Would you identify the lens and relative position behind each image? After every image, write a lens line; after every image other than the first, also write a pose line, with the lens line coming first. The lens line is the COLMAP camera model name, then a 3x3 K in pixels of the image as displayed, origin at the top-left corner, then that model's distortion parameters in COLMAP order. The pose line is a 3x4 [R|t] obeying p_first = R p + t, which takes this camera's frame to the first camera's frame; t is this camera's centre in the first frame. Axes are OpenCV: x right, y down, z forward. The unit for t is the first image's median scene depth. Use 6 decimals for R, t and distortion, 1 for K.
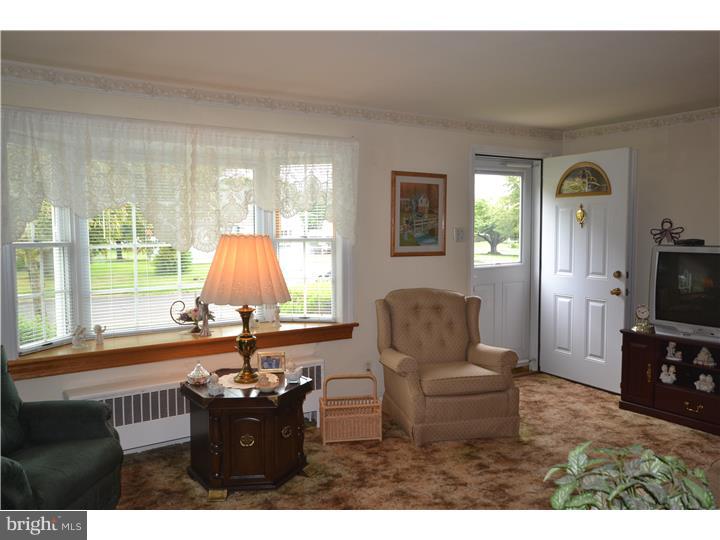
lens RADIAL K [[587.4, 0, 362.1], [0, 587.4, 271.7], [0, 0, 1]] dist [0.003745, 0.010315]
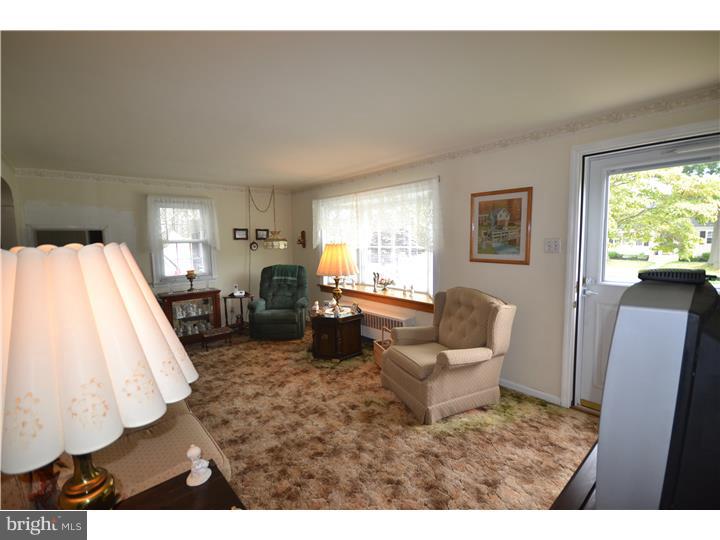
lens RADIAL K [[326.4, 0, 359.9], [0, 326.4, 266.5], [0, 0, 1]] dist [-0.003281, -0.005700]
pose [[0.125057, 0.093236, -0.987759, 0.823243], [-0.052303, 0.994810, 0.087279, -0.072758], [0.990770, 0.040748, 0.129285, 0.761744]]
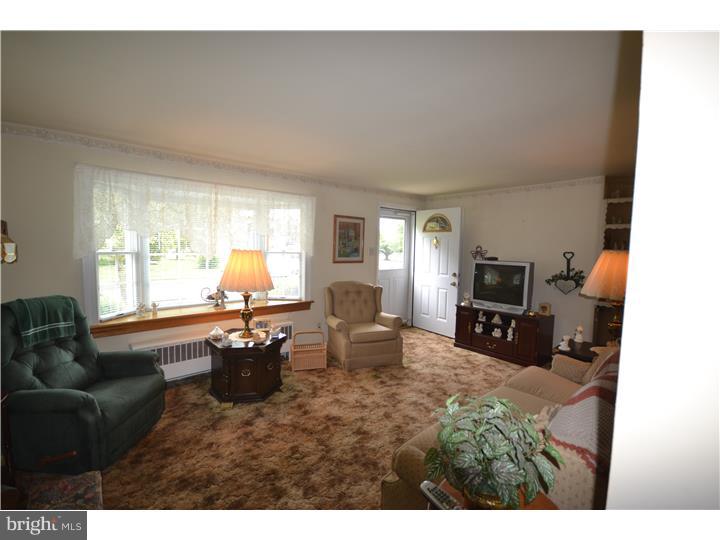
lens RADIAL K [[317.1, 0, 357.1], [0, 317.1, 268.5], [0, 0, 1]] dist [-0.001951, -0.000167]
pose [[0.991710, 0.016364, 0.127447, -0.000820], [-0.016548, 0.999863, 0.000386, -0.012140], [-0.127424, -0.002492, 0.991845, 0.046849]]
